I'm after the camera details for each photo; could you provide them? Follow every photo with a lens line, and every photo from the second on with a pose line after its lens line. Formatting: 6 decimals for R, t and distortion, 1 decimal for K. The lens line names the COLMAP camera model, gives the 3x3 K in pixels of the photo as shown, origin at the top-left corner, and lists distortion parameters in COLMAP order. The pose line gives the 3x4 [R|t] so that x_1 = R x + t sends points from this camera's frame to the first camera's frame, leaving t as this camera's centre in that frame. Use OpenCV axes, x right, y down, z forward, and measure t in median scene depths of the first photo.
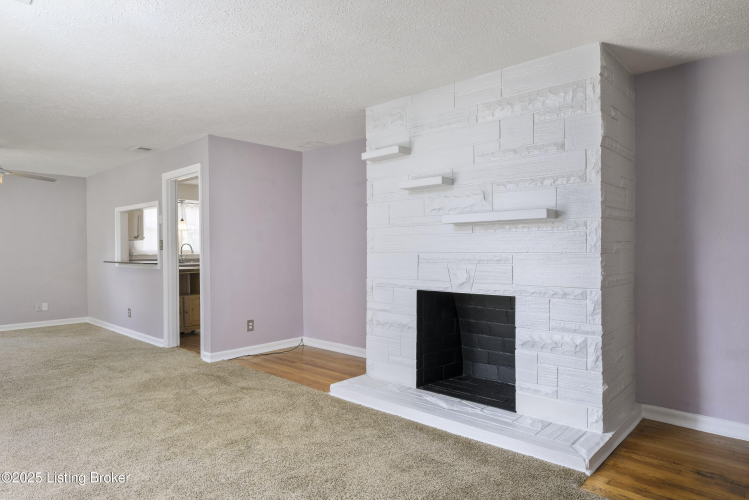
lens RADIAL K [[467.6, 0, 373.4], [0, 467.6, 250.3], [0, 0, 1]] dist [0.016568, -0.001854]
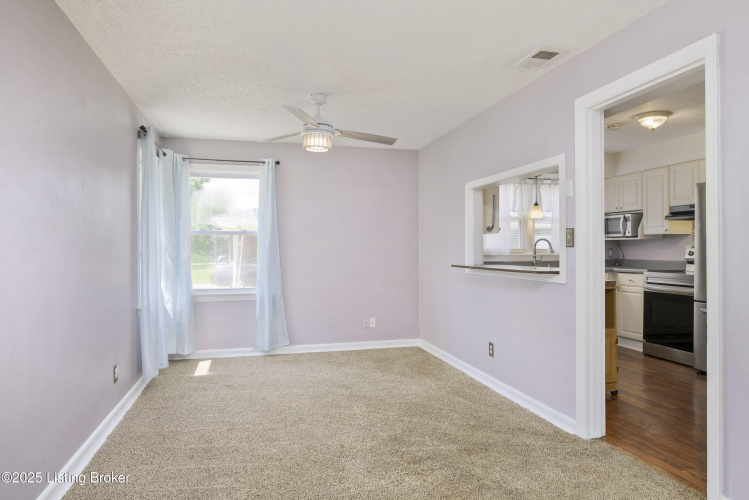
lens RADIAL K [[486.7, 0, 377.1], [0, 486.7, 251.9], [0, 0, 1]] dist [-0.000565, 0.001292]
pose [[0.848230, 0.004496, -0.529609, -0.486733], [-0.002476, 0.999987, 0.004524, 0.003822], [0.529623, -0.002526, 0.848230, 0.597344]]
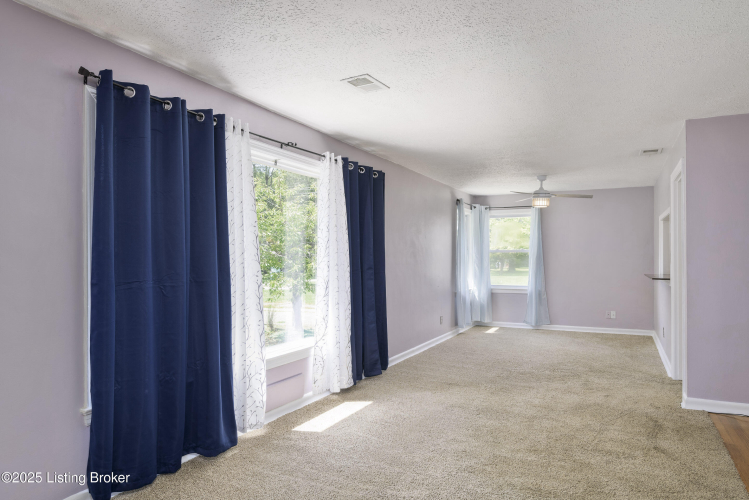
lens RADIAL K [[486.7, 0, 374.3], [0, 486.7, 254.6], [0, 0, 1]] dist [-0.000565, 0.001292]
pose [[0.286945, -0.002204, -0.957945, 0.340828], [-0.000424, 0.999997, -0.002428, -0.020909], [0.957947, 0.001103, 0.286943, 0.311467]]
